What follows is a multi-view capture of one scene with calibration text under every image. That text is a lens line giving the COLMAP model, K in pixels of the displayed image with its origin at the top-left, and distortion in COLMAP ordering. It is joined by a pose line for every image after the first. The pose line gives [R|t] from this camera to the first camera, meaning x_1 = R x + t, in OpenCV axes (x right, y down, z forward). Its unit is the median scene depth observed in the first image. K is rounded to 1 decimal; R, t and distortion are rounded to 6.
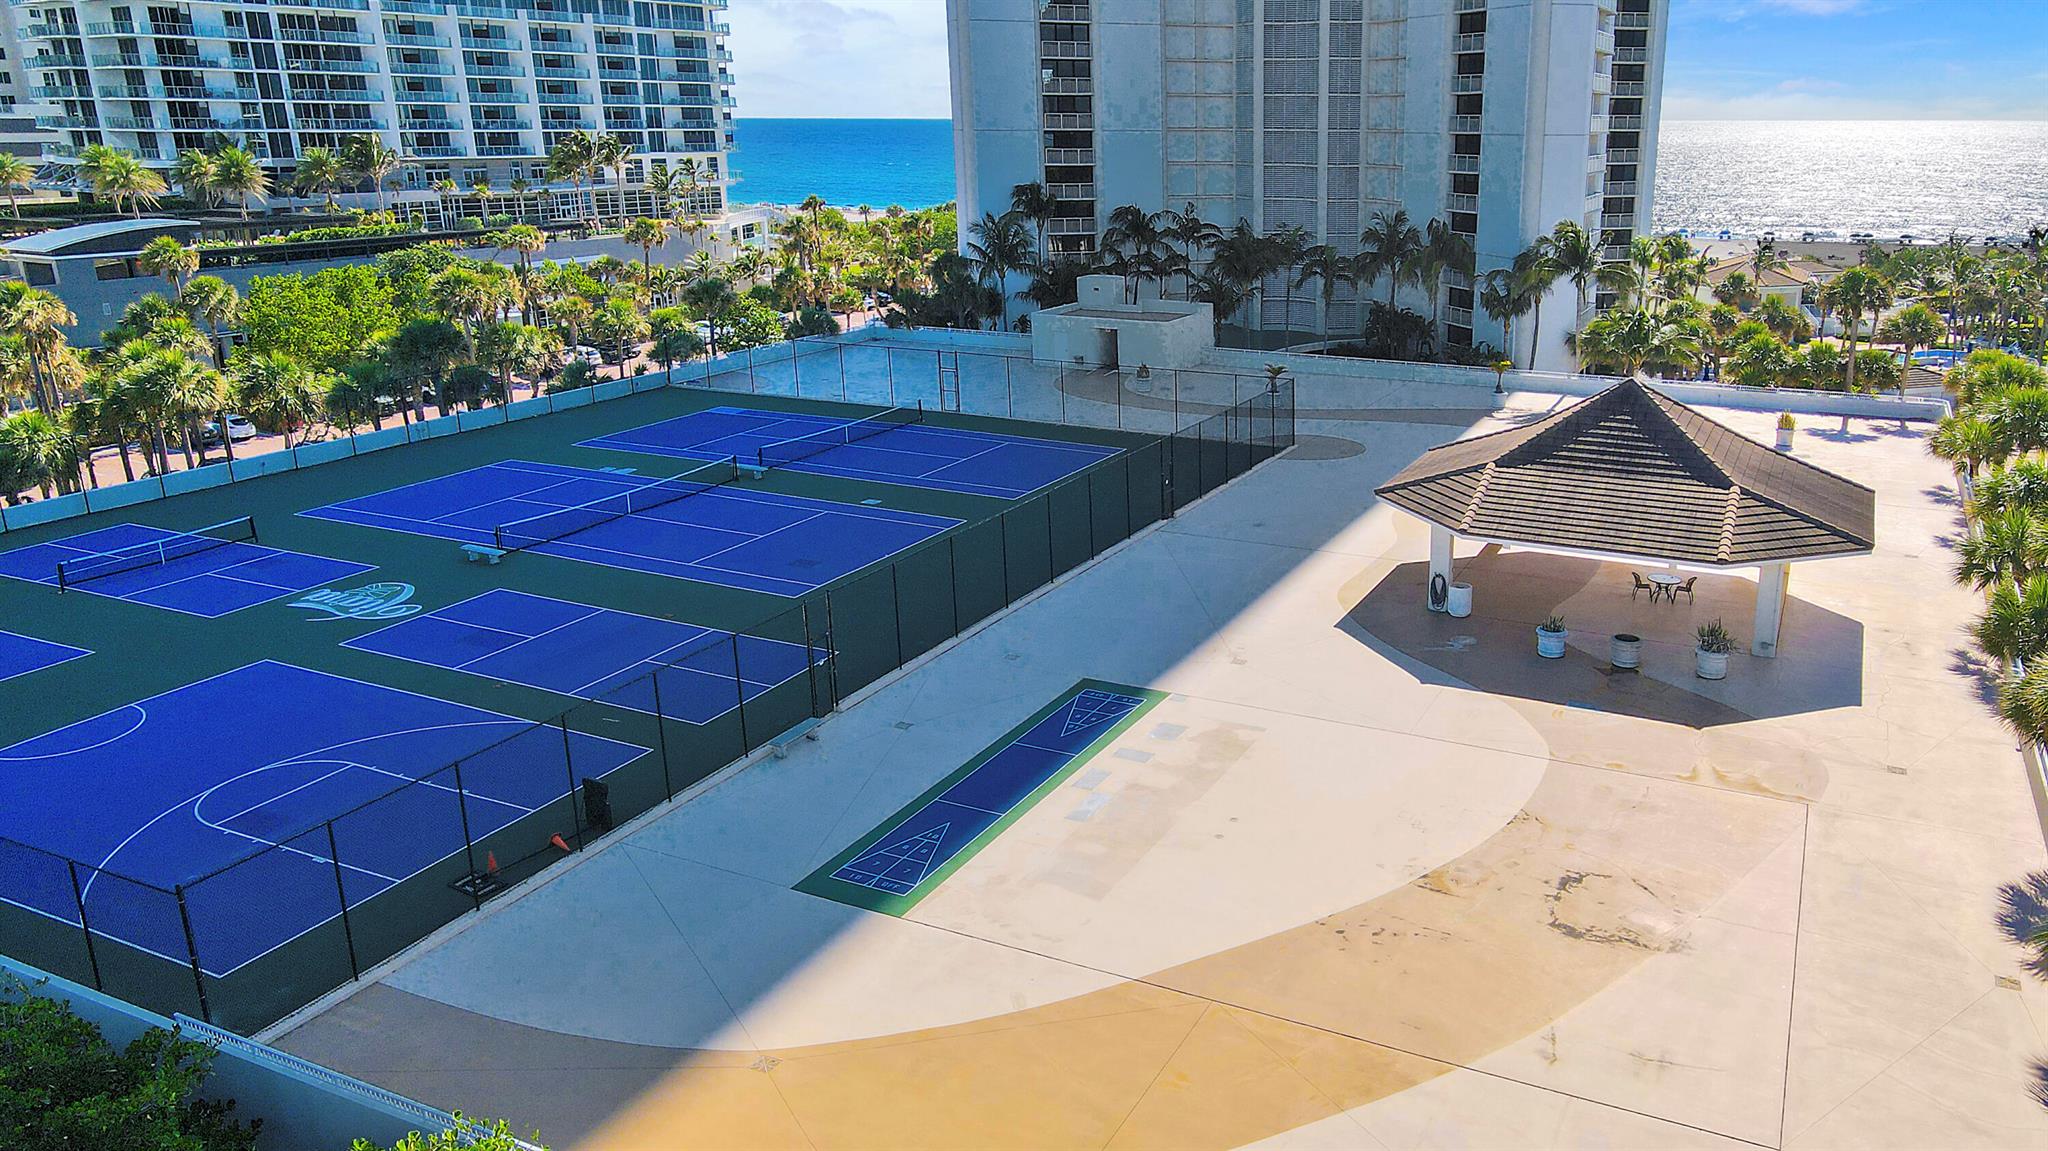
lens RADIAL K [[1517.7, 0, 1014.9], [0, 1517.7, 593.3], [0, 0, 1]] dist [0.054061, 0.003940]
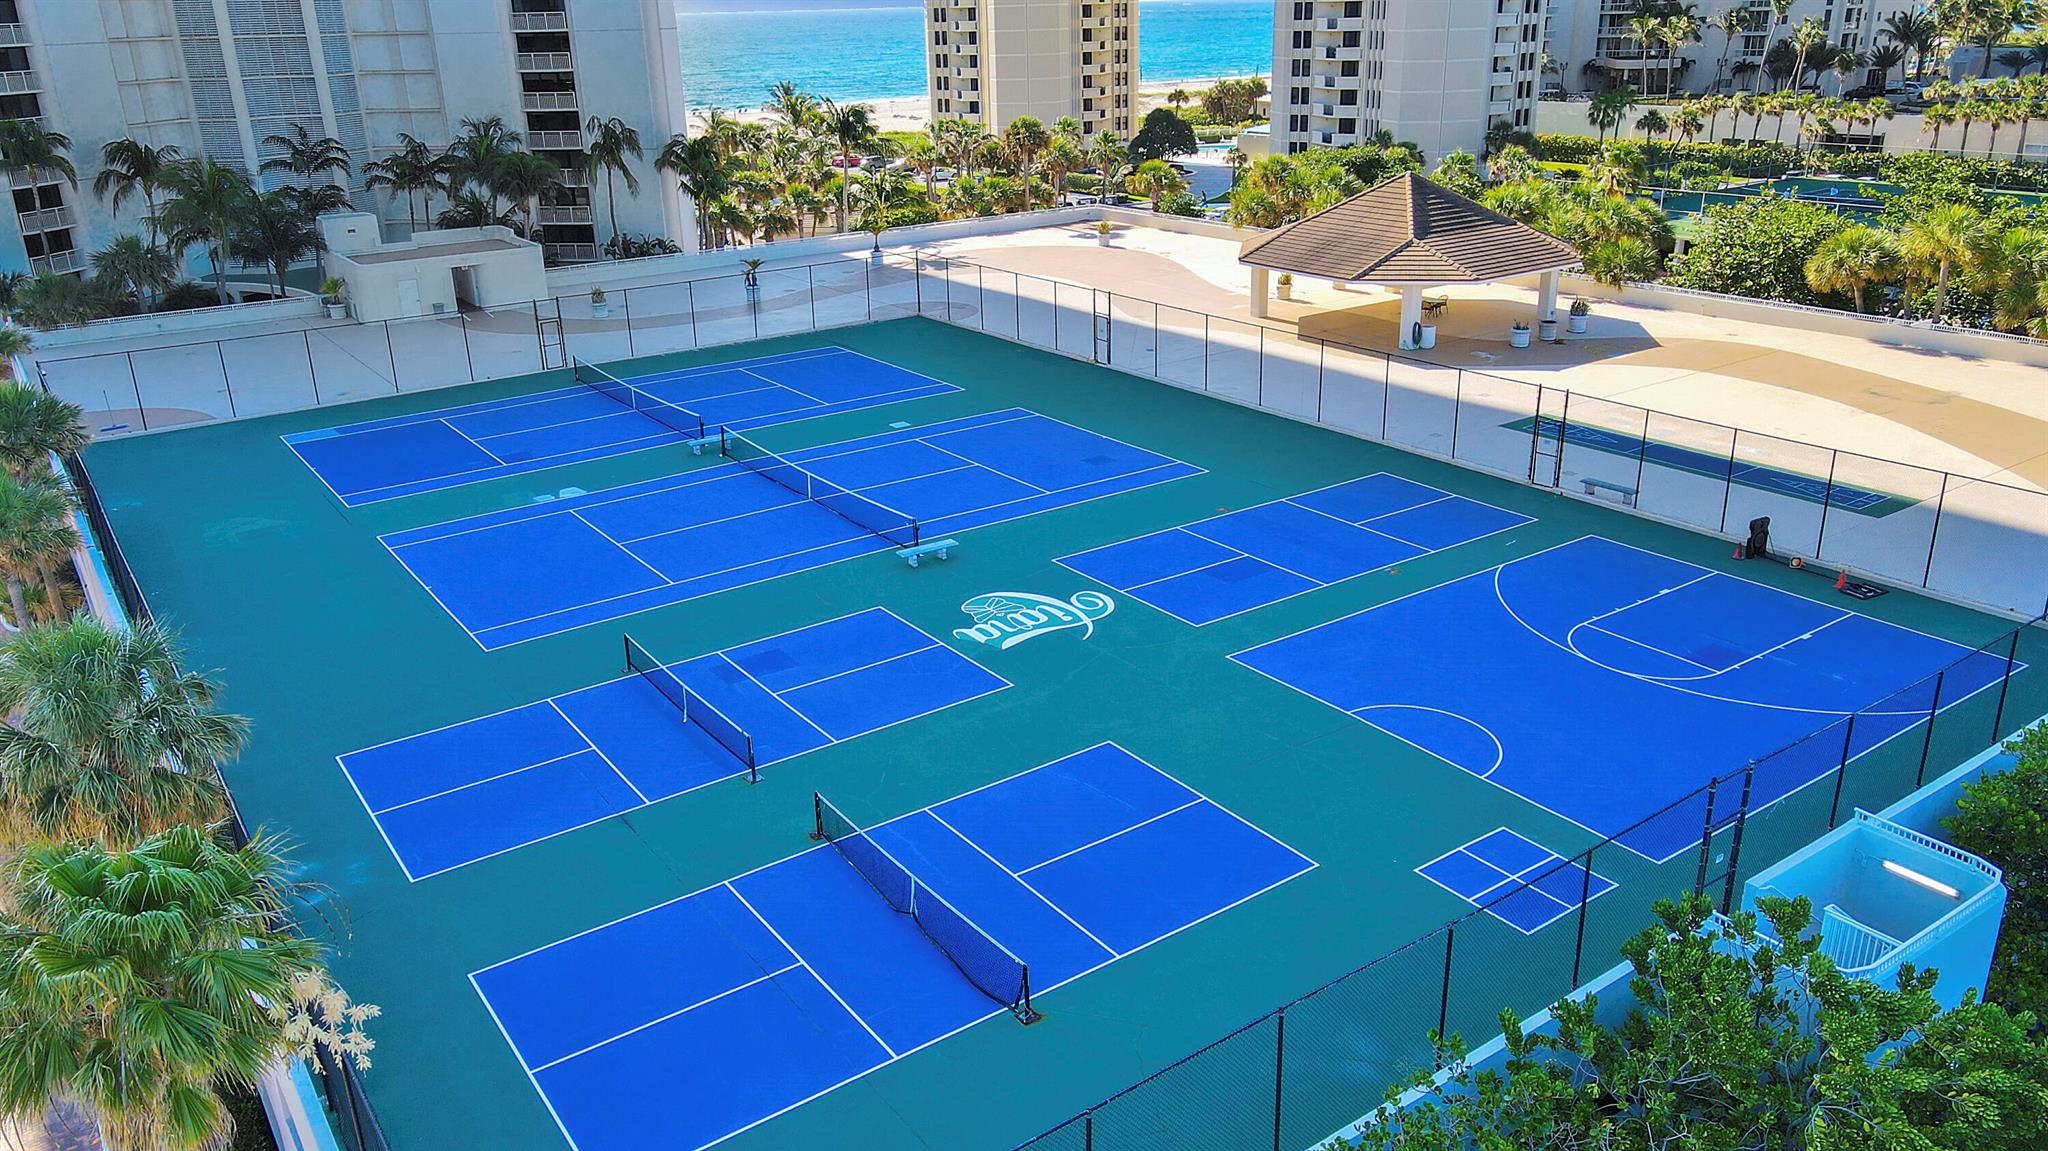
lens RADIAL K [[1517.7, 0, 1011.5], [0, 1517.7, 566.0], [0, 0, 1]] dist [0.054061, 0.003940]
pose [[0.458854, -0.316938, 0.830062, -1.133144], [0.284315, 0.937471, 0.200782, -0.192863], [-0.841795, 0.143869, 0.520273, 0.592701]]
